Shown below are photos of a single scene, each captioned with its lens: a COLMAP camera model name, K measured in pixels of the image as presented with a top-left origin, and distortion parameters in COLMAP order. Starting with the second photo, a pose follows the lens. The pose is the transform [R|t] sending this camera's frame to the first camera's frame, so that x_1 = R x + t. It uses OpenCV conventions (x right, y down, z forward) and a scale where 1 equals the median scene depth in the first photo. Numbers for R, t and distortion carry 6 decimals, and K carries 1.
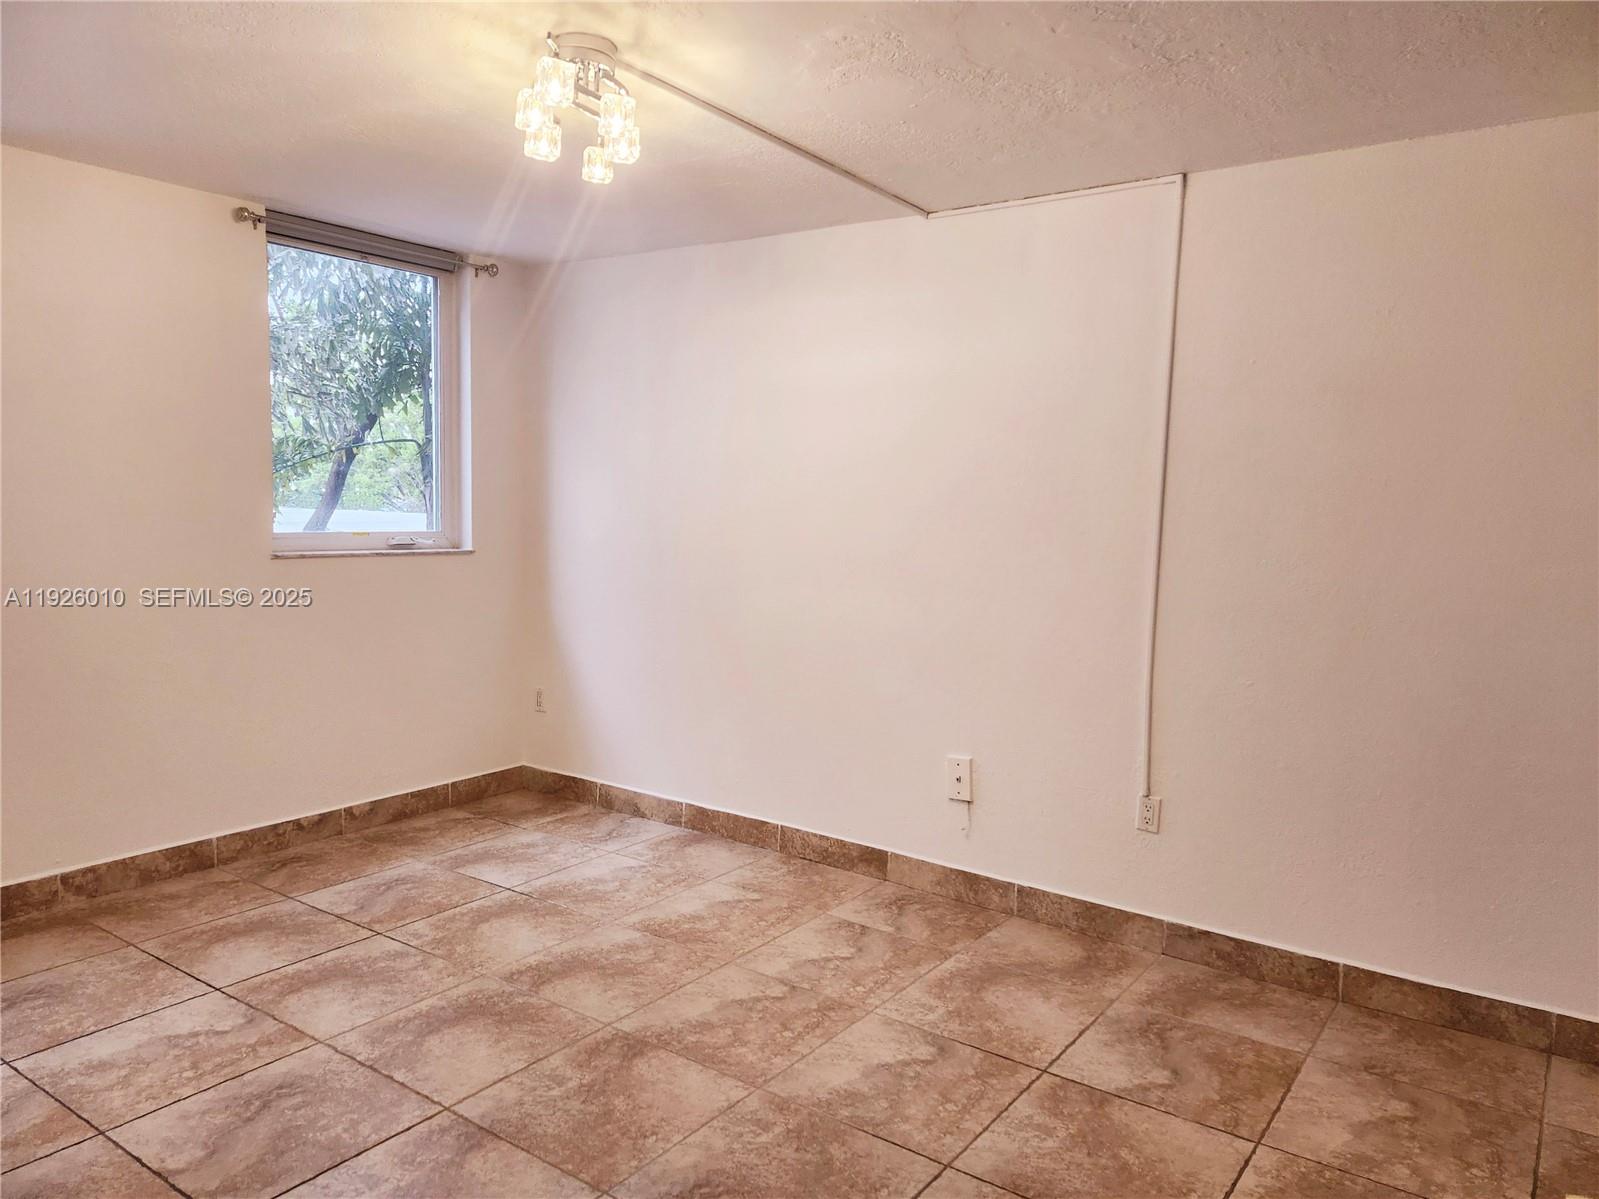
lens RADIAL K [[1187.3, 0, 825.1], [0, 1187.3, 601.9], [0, 0, 1]] dist [0.057189, -0.104786]
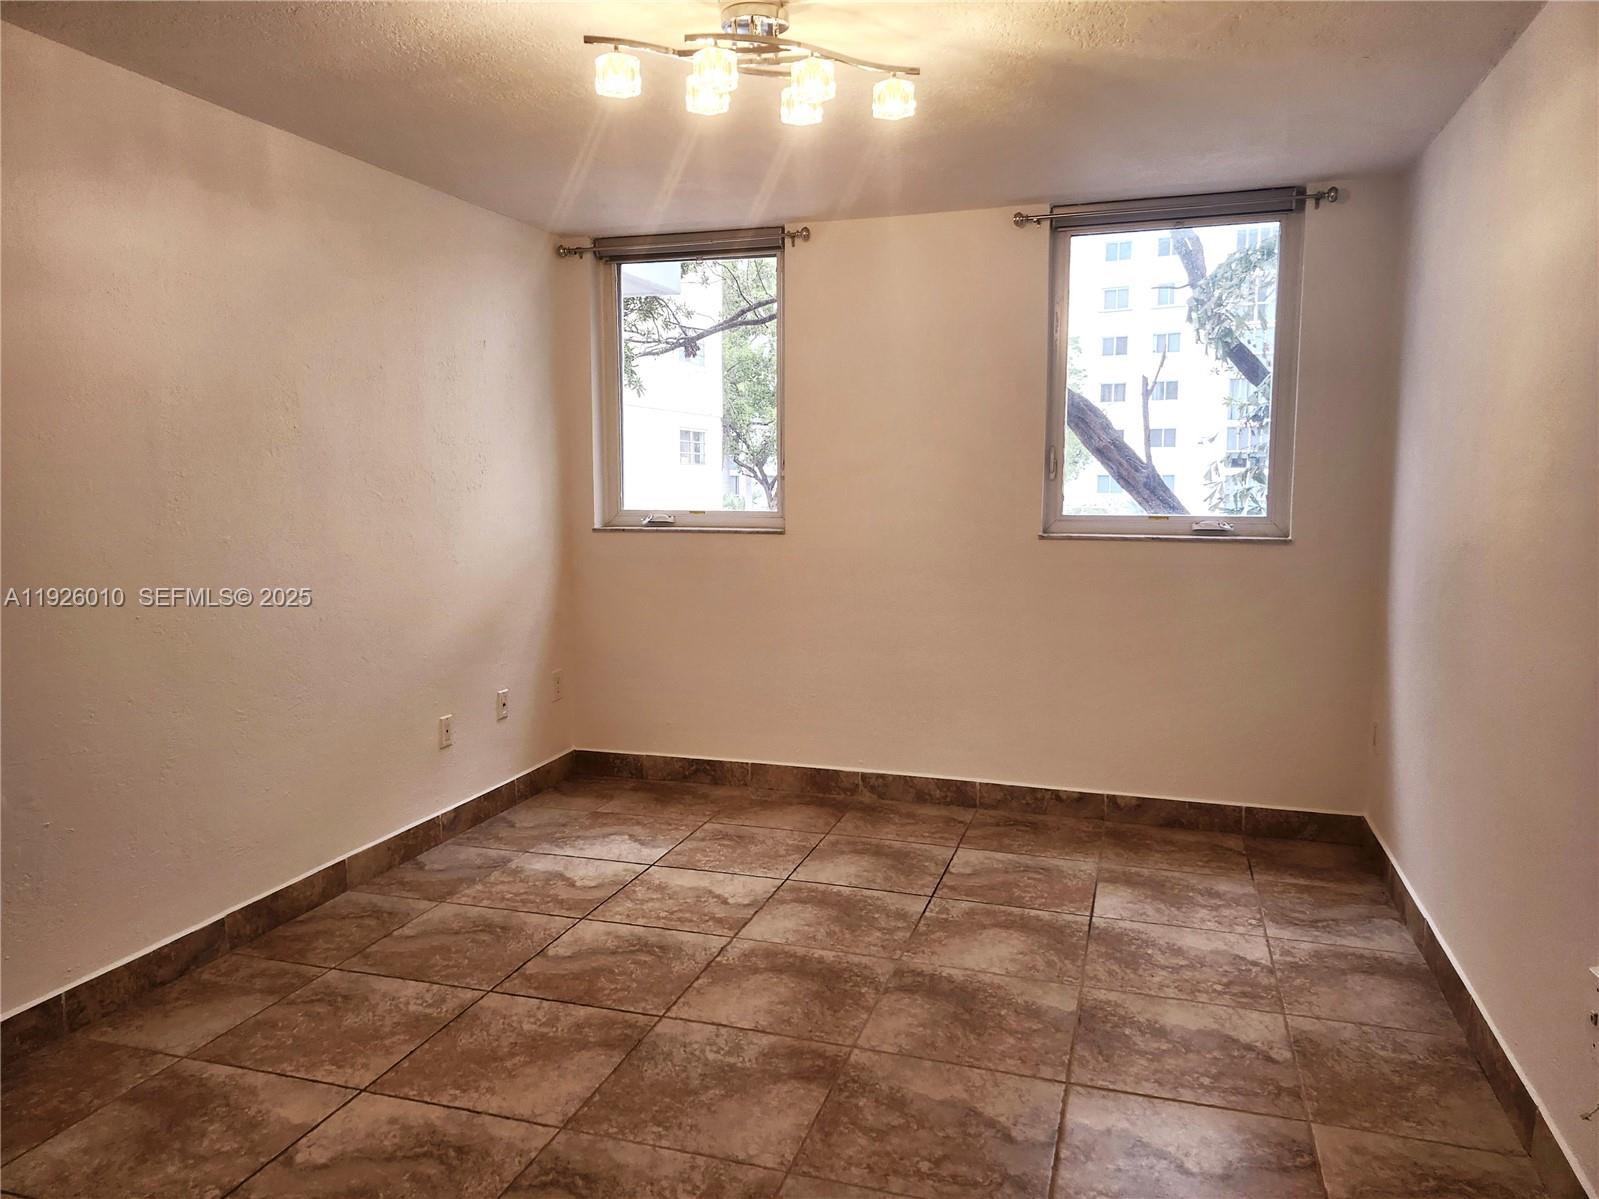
lens RADIAL K [[1187.3, 0, 825.1], [0, 1187.3, 601.9], [0, 0, 1]] dist [0.057189, -0.104786]
pose [[0.257650, 0.087544, -0.962264, 0.538319], [-0.089690, 0.993754, 0.066394, -0.033457], [0.962067, 0.069199, 0.263893, 0.586268]]
